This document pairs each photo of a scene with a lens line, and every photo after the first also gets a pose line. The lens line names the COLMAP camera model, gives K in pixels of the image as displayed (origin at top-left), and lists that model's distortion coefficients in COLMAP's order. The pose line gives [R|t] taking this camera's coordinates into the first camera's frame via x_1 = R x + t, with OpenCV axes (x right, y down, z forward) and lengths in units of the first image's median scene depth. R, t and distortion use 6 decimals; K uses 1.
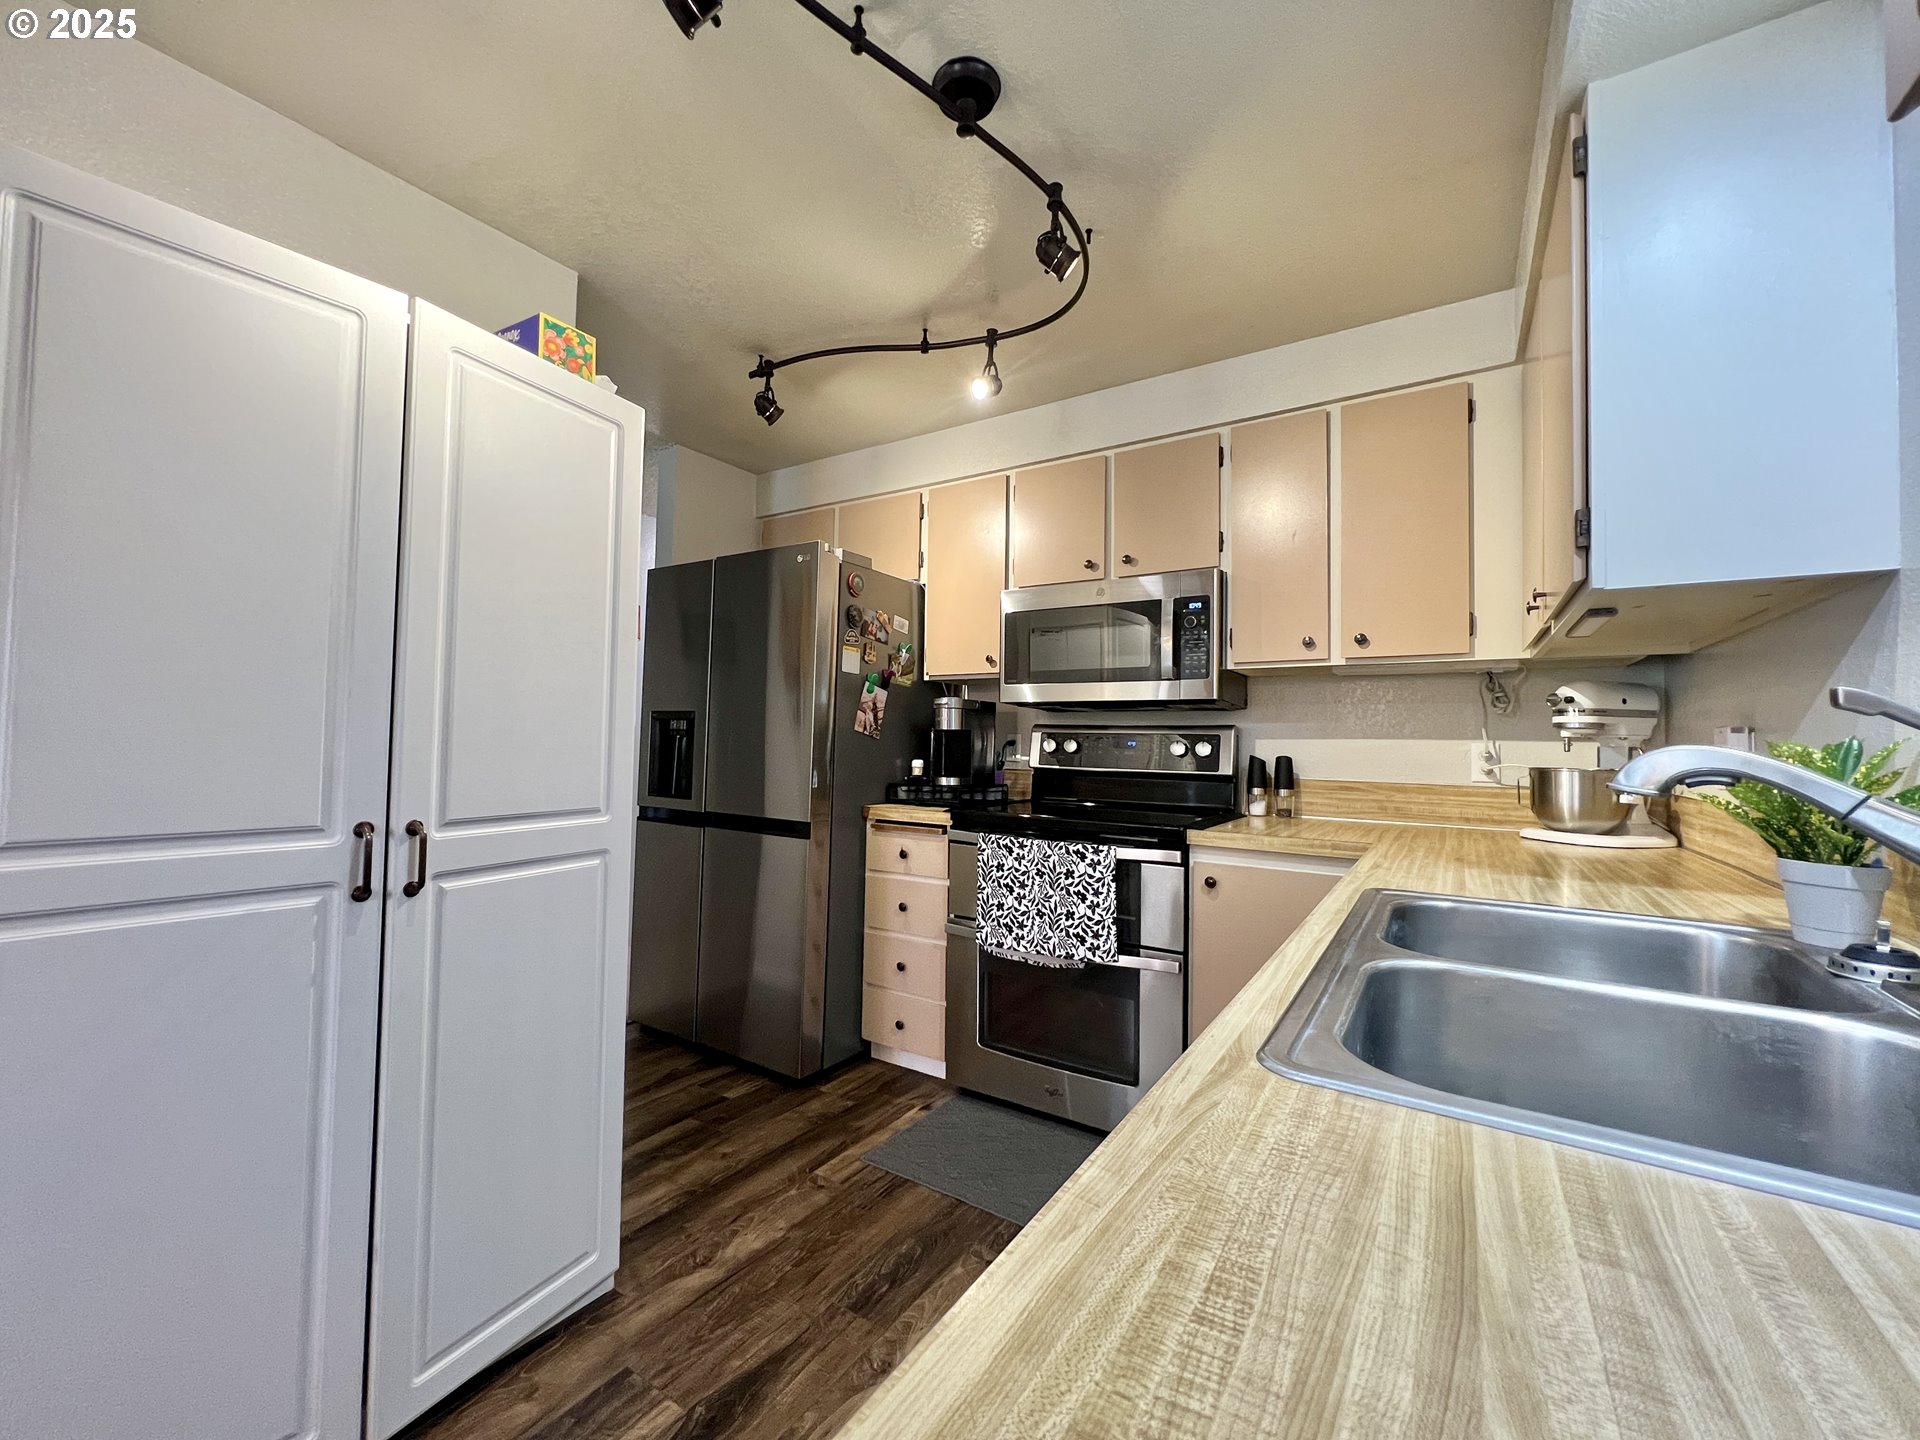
lens RADIAL K [[771.9, 0, 955.4], [0, 771.9, 714.8], [0, 0, 1]] dist [-0.003851, 0.001044]
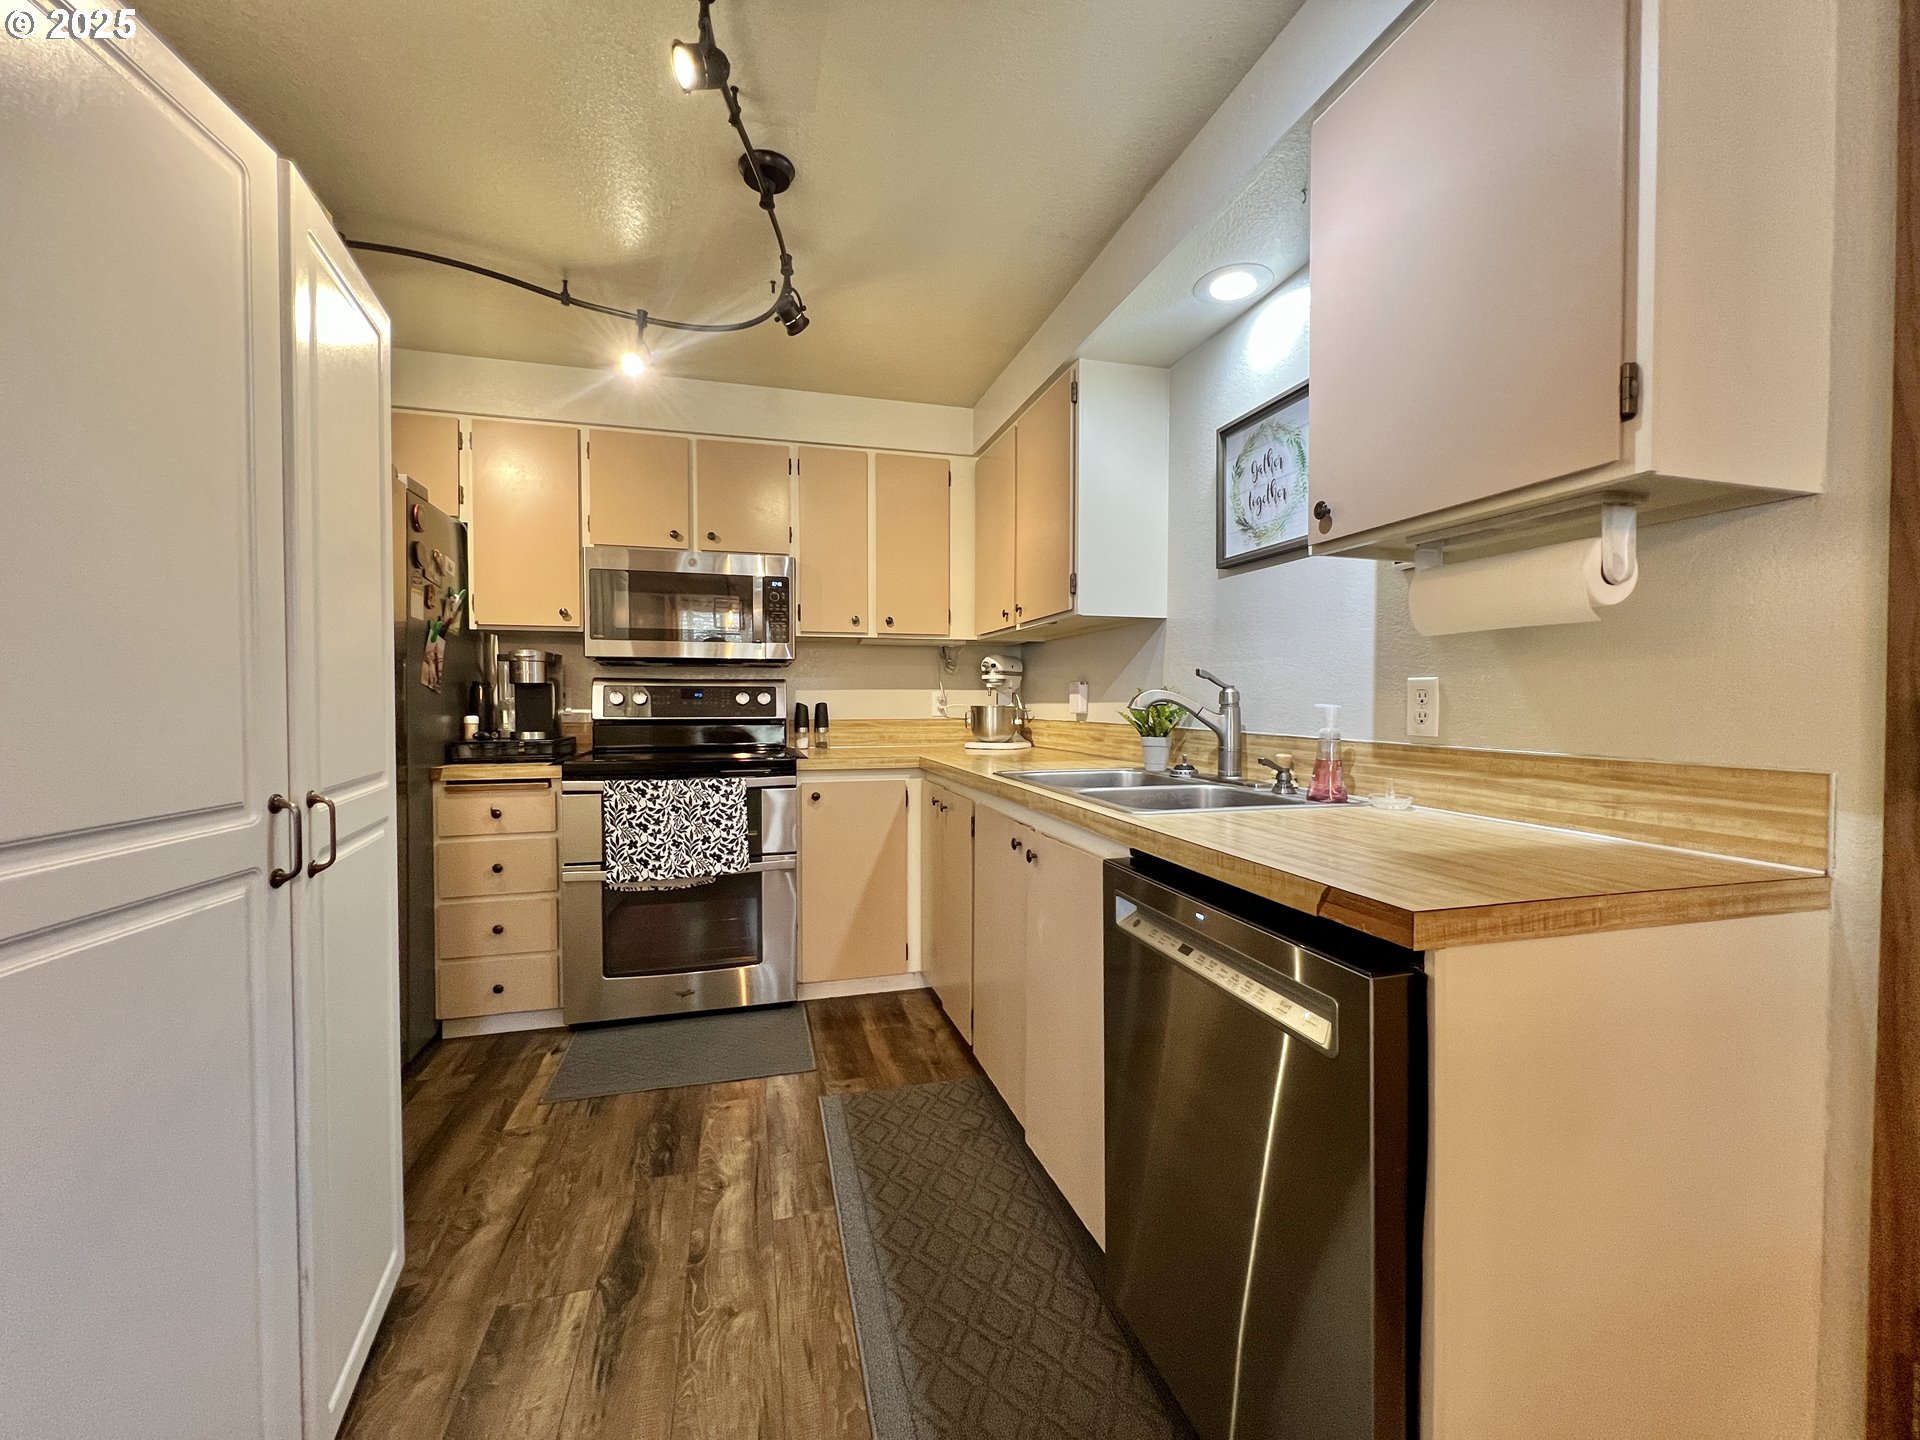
lens RADIAL K [[771.9, 0, 957.2], [0, 771.9, 714.8], [0, 0, 1]] dist [-0.003851, 0.001044]
pose [[0.657293, -0.031960, 0.752957, -0.468072], [-0.014908, 0.998353, 0.055390, -0.003282], [-0.753488, -0.047632, 0.655734, -0.057348]]
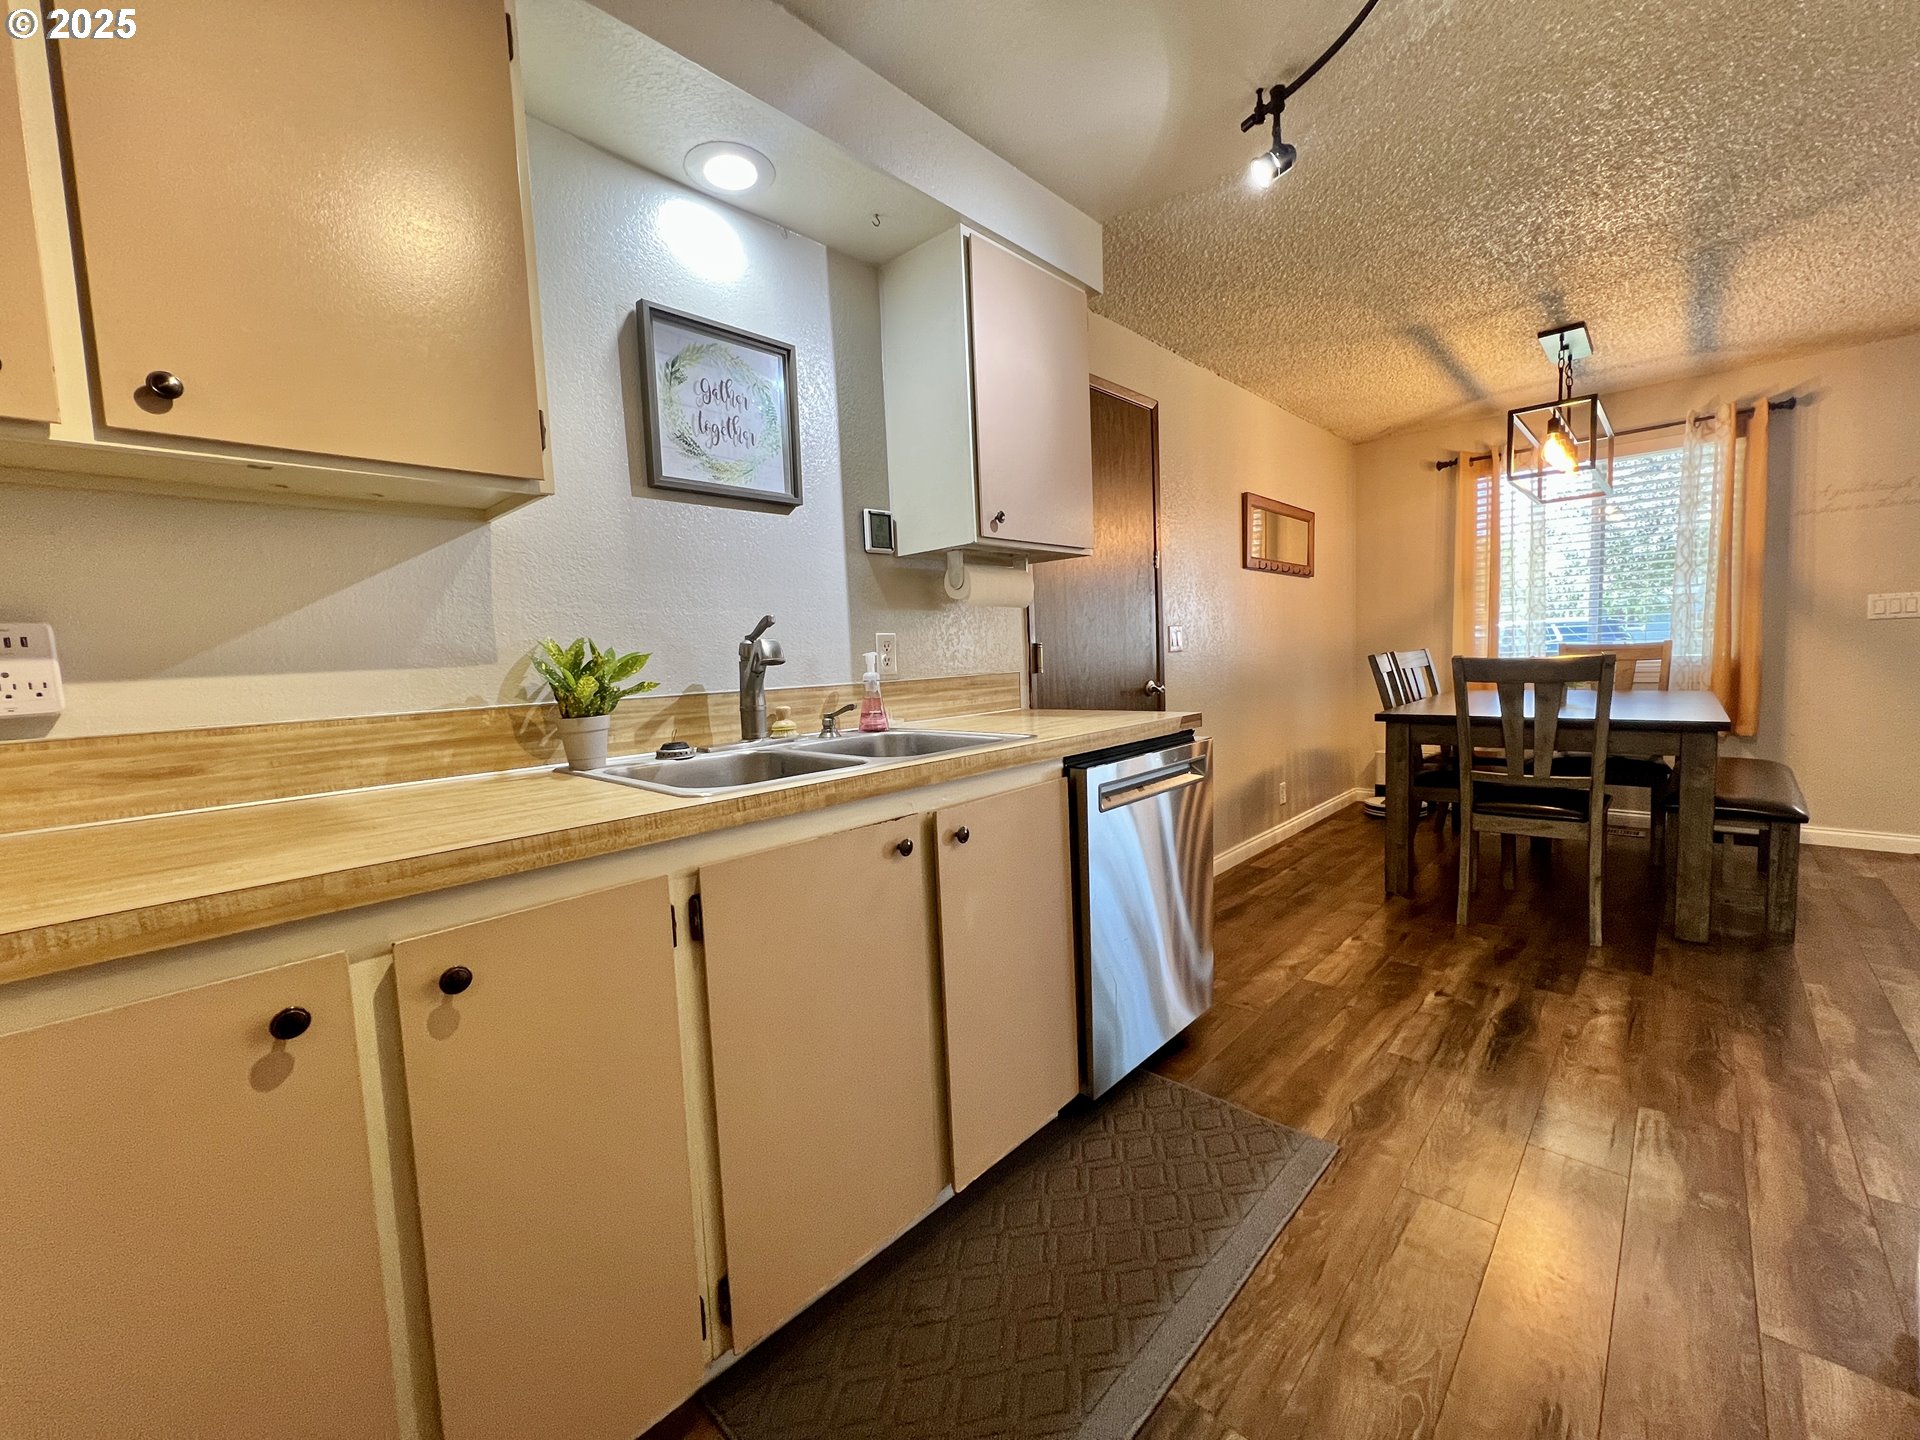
lens RADIAL K [[771.9, 0, 956.1], [0, 771.9, 716.7], [0, 0, 1]] dist [-0.003851, 0.001044]
pose [[-0.984042, 0.008668, 0.177723, 0.041572], [0.017897, 0.998569, 0.050396, 0.050912], [-0.177032, 0.052772, -0.982789, 0.985902]]
